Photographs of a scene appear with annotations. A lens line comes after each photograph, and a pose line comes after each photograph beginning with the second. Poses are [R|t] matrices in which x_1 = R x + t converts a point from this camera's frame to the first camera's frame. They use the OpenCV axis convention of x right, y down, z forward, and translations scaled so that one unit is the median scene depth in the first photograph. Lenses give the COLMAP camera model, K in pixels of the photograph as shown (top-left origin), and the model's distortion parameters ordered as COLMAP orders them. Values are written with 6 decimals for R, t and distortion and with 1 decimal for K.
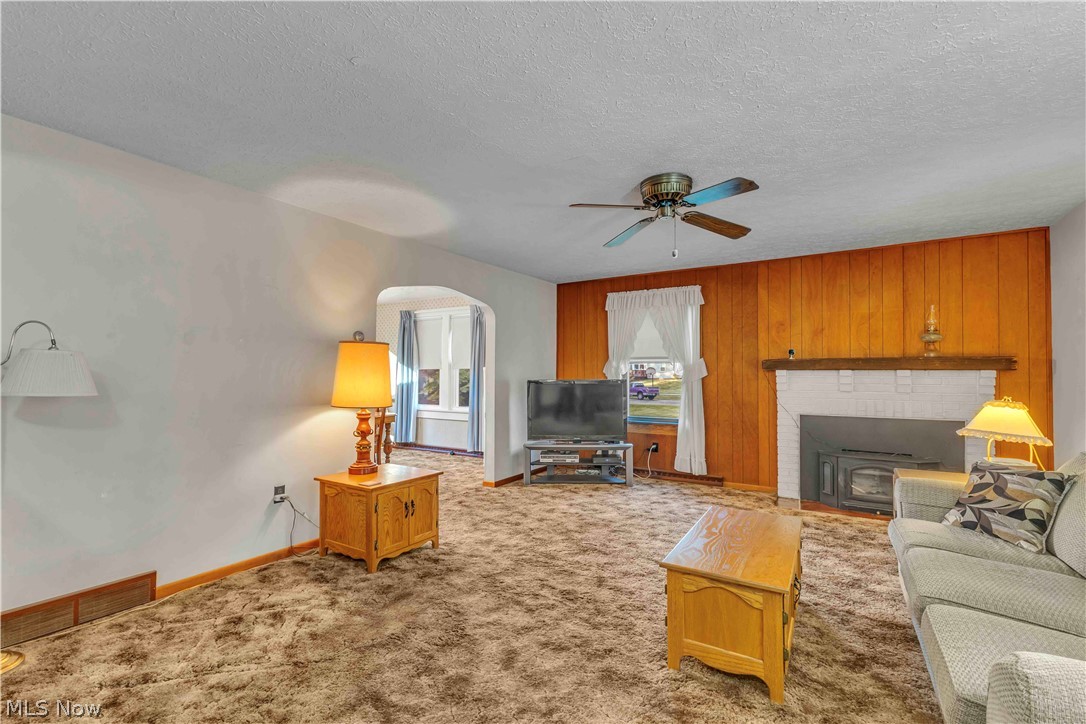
lens RADIAL K [[476.0, 0, 549.4], [0, 476.0, 367.3], [0, 0, 1]] dist [0.016293, 0.000131]
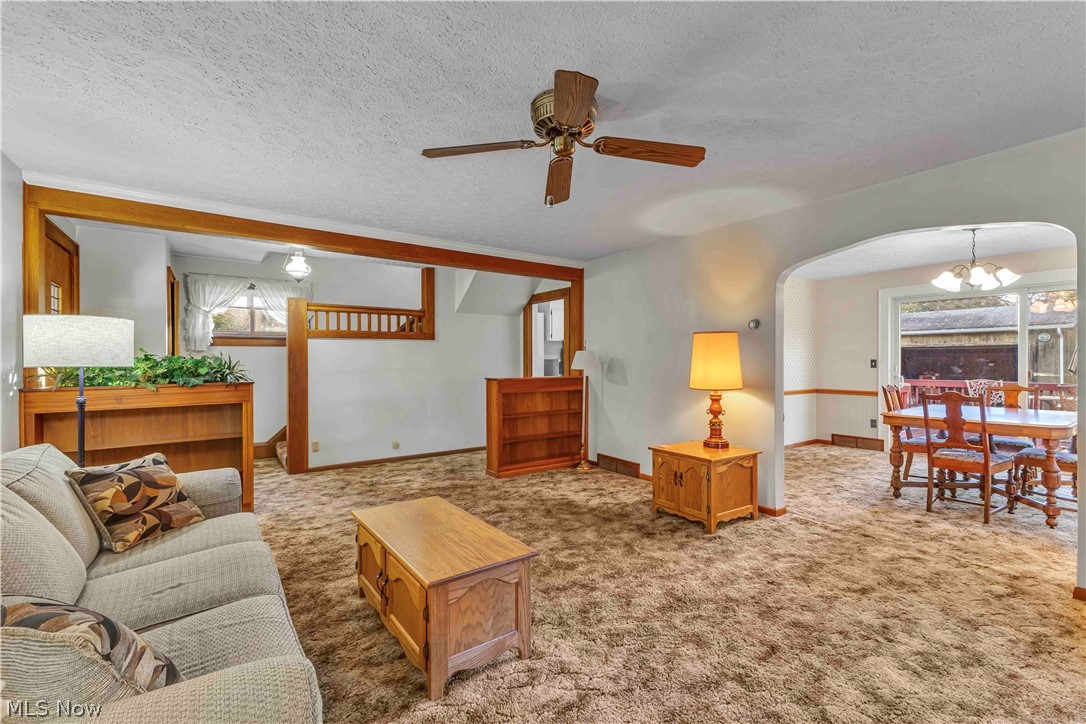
lens RADIAL K [[469.9, 0, 545.8], [0, 469.9, 358.2], [0, 0, 1]] dist [0.008605, -0.000131]
pose [[-0.384598, -0.003068, -0.923079, 0.959875], [0.016111, 0.999820, -0.010036, 0.017053], [0.922944, -0.018732, -0.384479, 1.270335]]
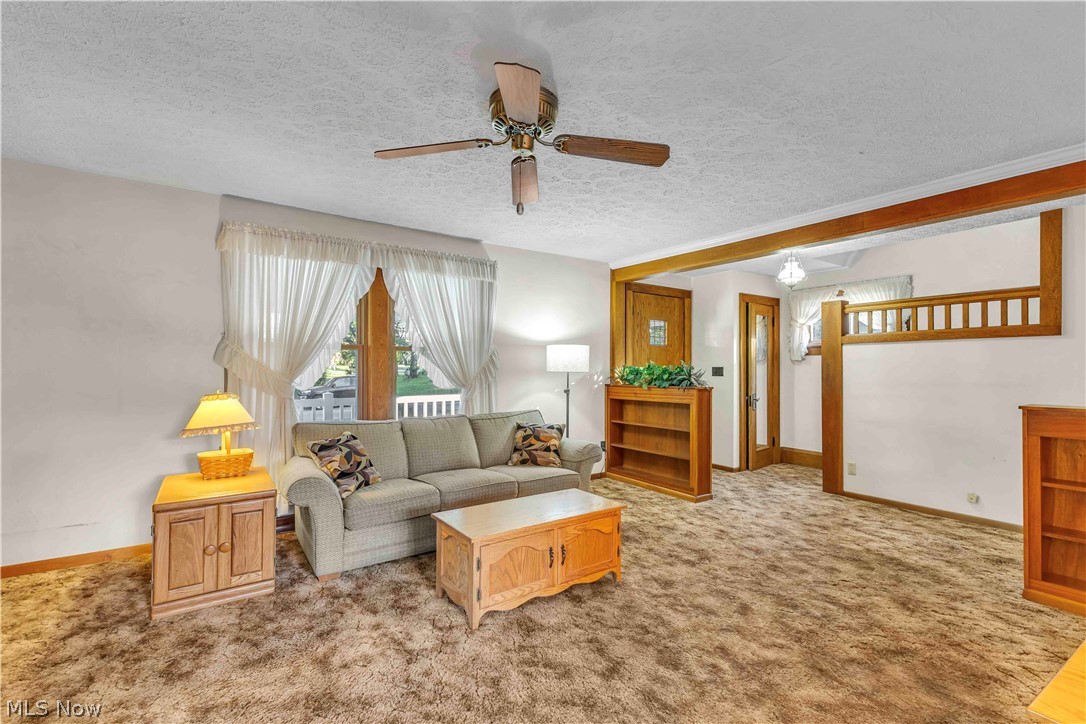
lens RADIAL K [[491.1, 0, 543.0], [0, 491.1, 362.0], [0, 0, 1]] dist [0.011141, -0.000450]
pose [[-0.914979, 0.000752, 0.403500, -0.087097], [-0.010551, 0.999612, -0.025787, 0.020729], [-0.403363, -0.027851, -0.914616, 1.682754]]
